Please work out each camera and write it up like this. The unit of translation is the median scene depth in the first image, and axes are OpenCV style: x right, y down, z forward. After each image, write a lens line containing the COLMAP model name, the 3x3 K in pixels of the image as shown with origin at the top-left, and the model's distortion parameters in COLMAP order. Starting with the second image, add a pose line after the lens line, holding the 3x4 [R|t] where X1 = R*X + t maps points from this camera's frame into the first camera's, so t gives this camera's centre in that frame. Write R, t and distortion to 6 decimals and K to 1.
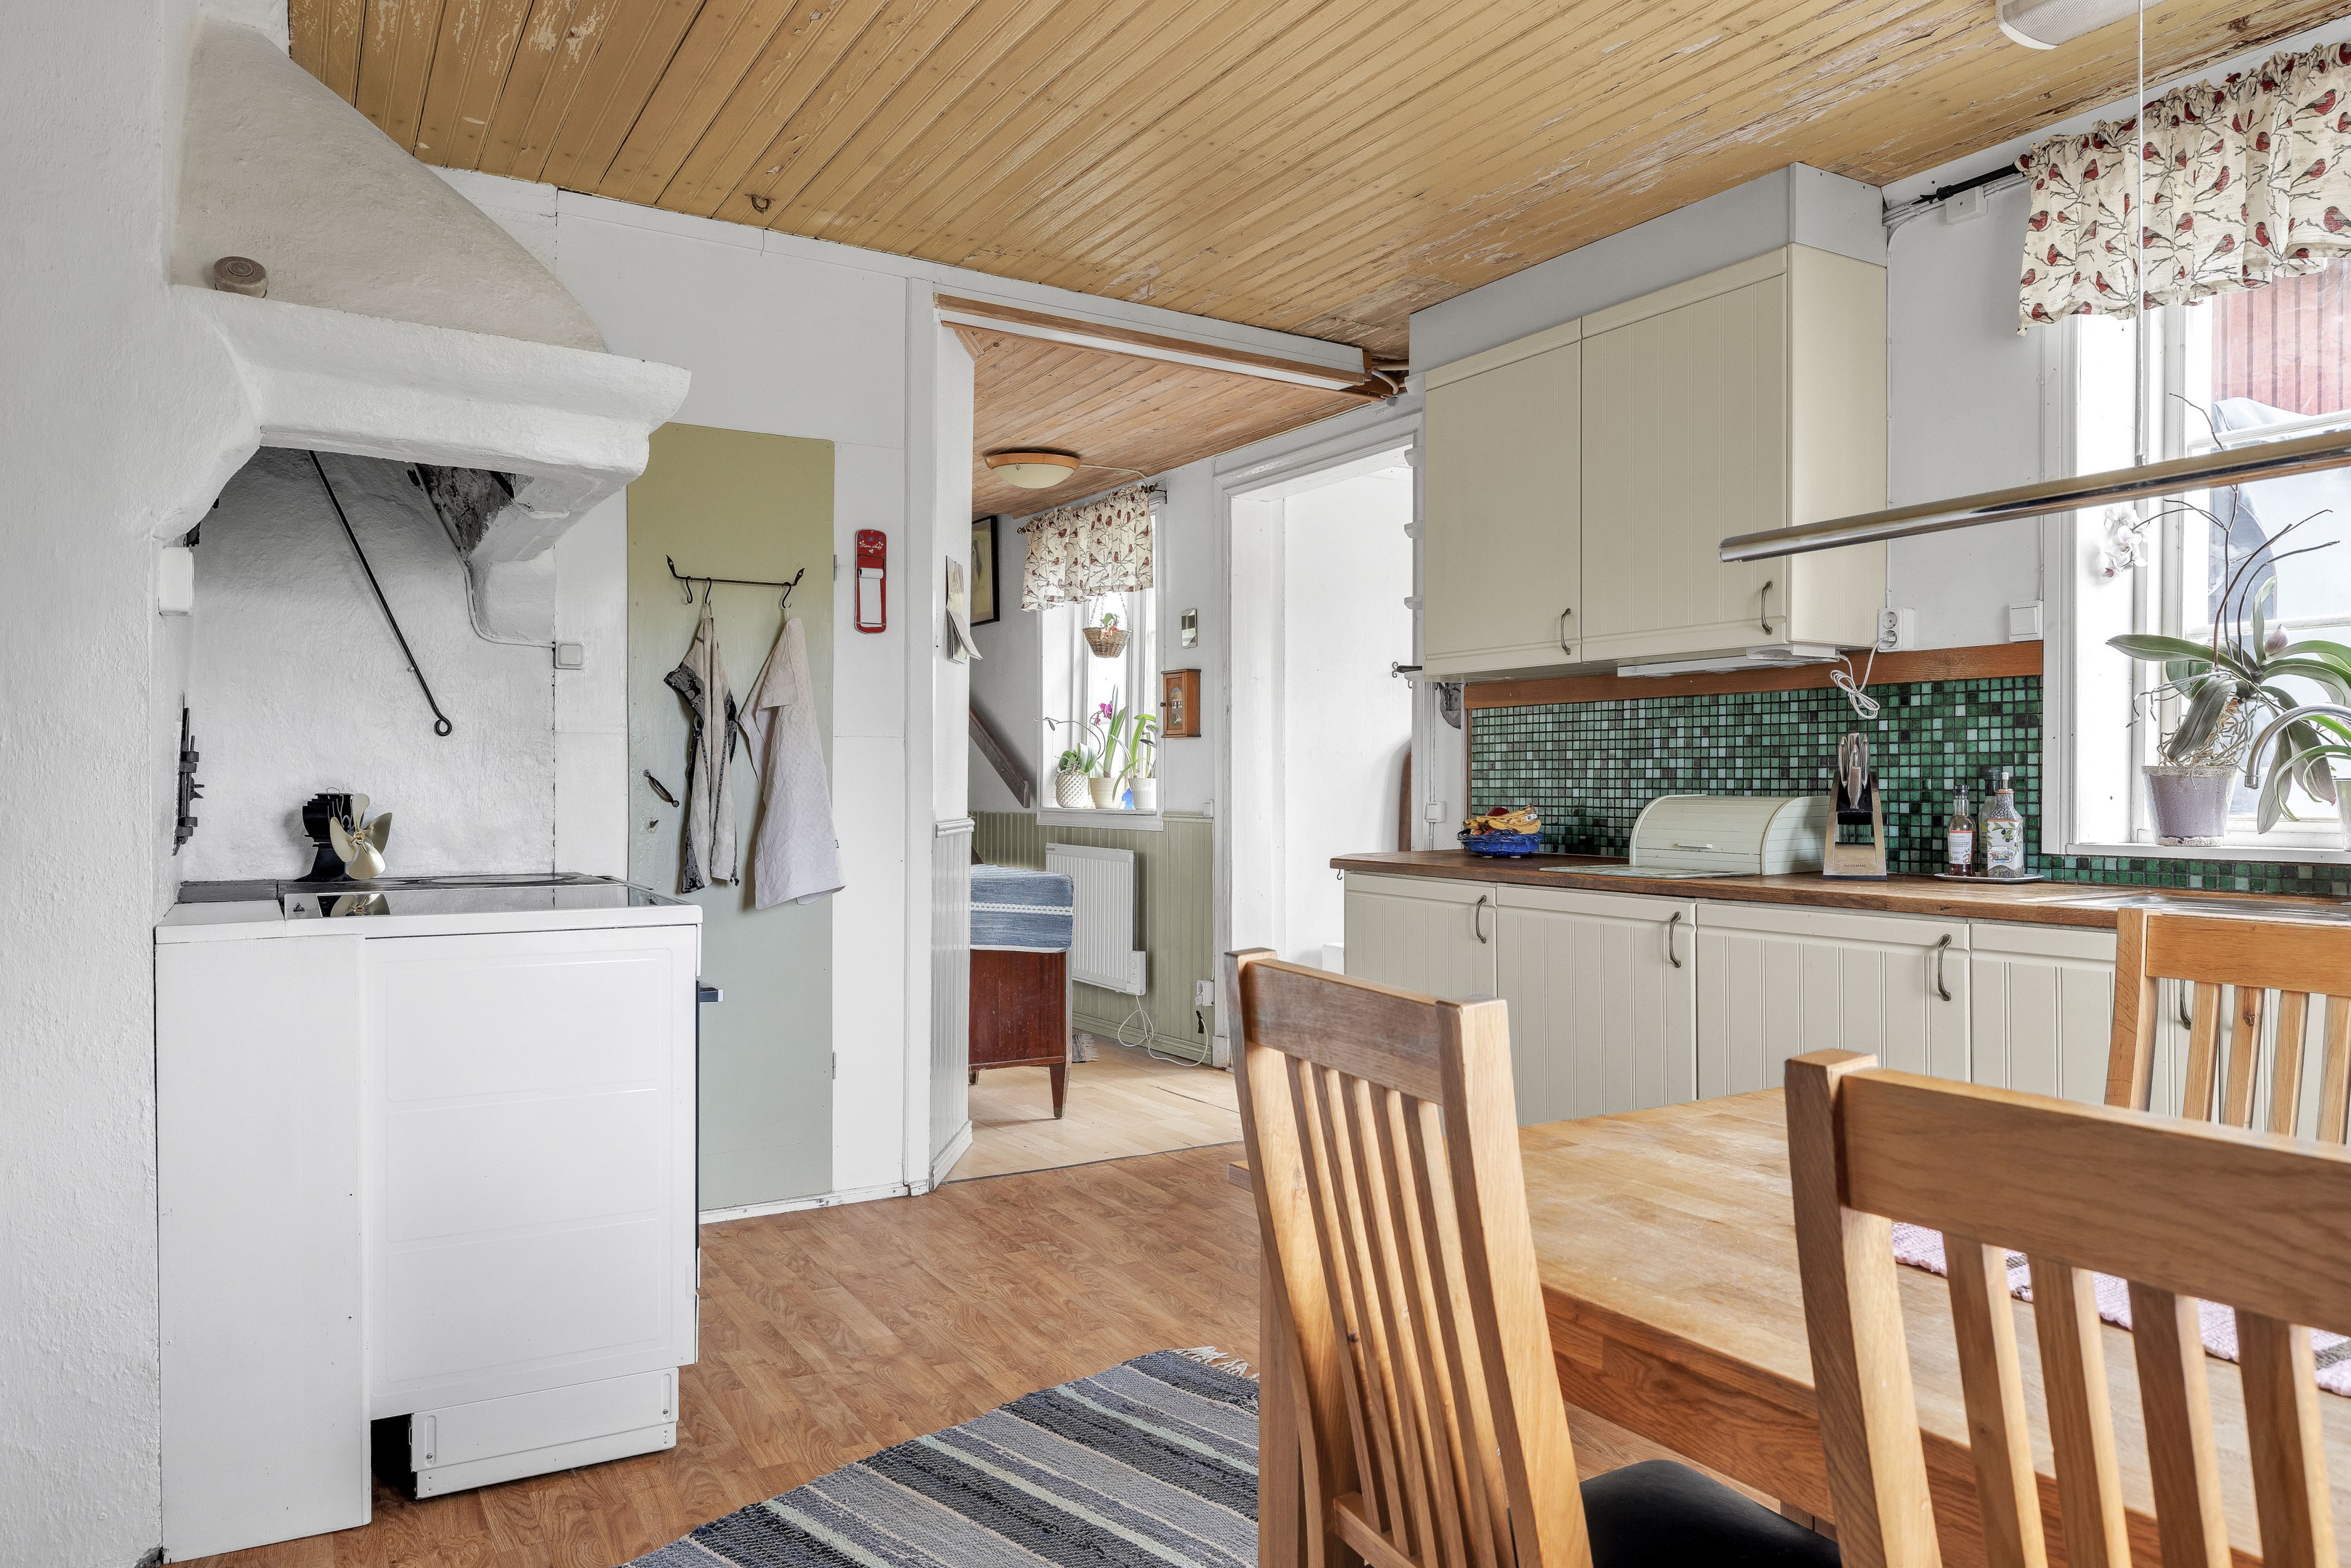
lens RADIAL K [[1570.5, 0, 1177.2], [0, 1570.5, 777.9], [0, 0, 1]] dist [0.001636, -0.002165]
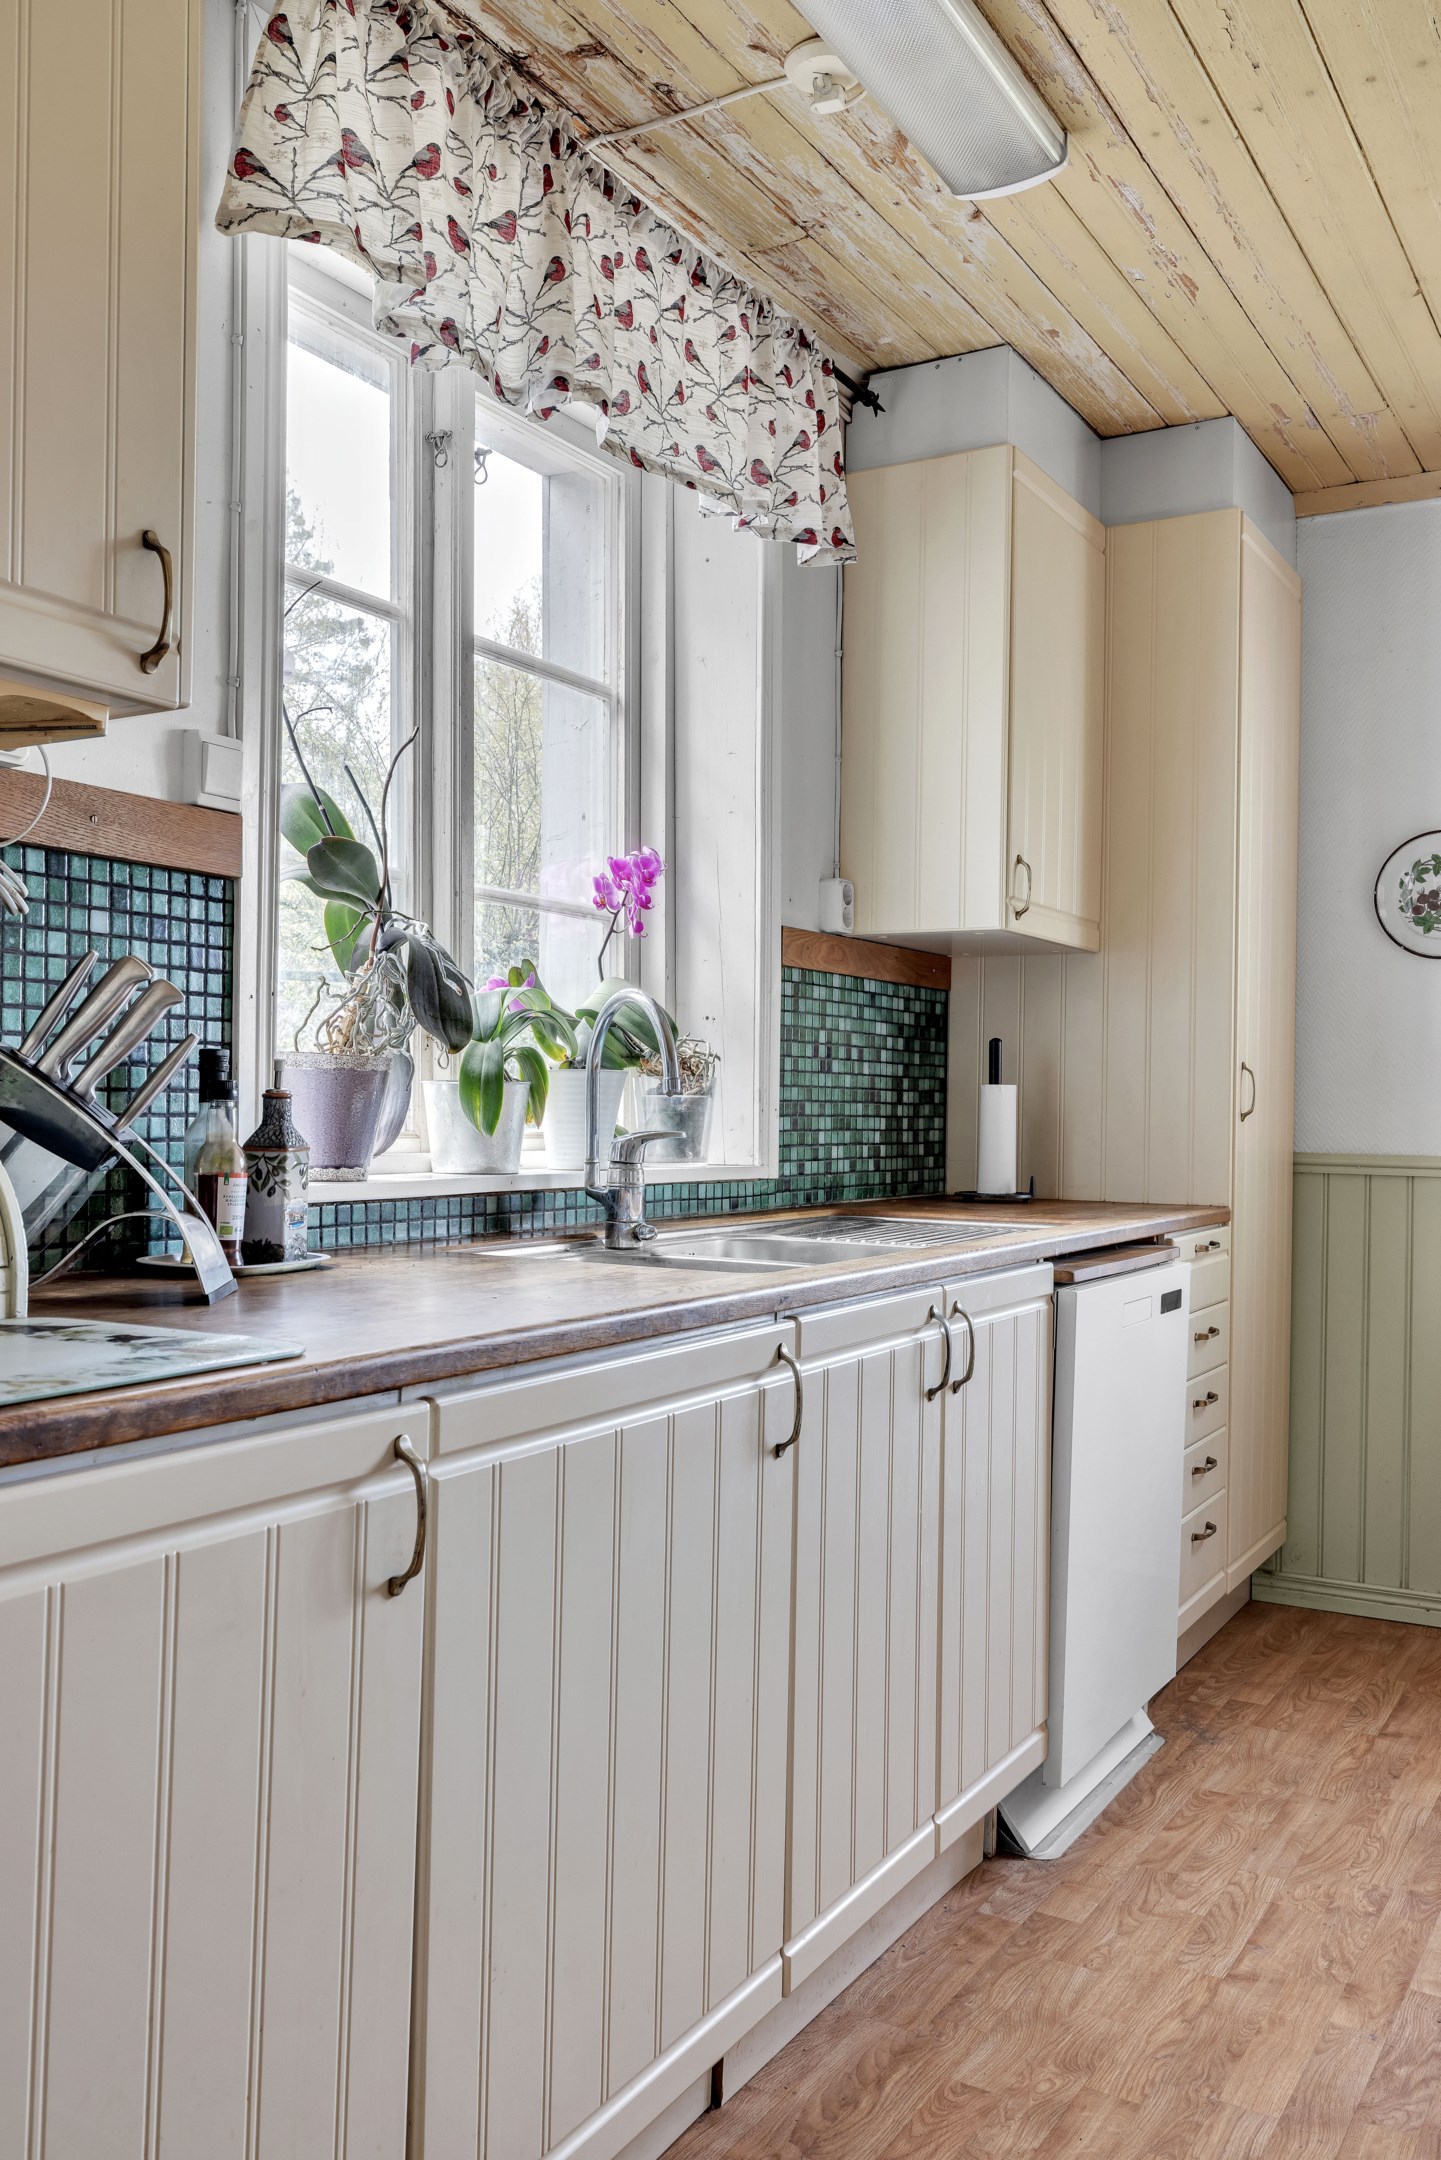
lens RADIAL K [[1757.6, 0, 721.1], [0, 1757.6, 1100.0], [0, 0, 1]] dist [-0.000442, 0.008463]
pose [[-0.478023, -0.000031, 0.878347, -0.059156], [-0.015530, 0.999844, -0.008417, 0.012621], [-0.878210, -0.017664, -0.477949, 1.079037]]
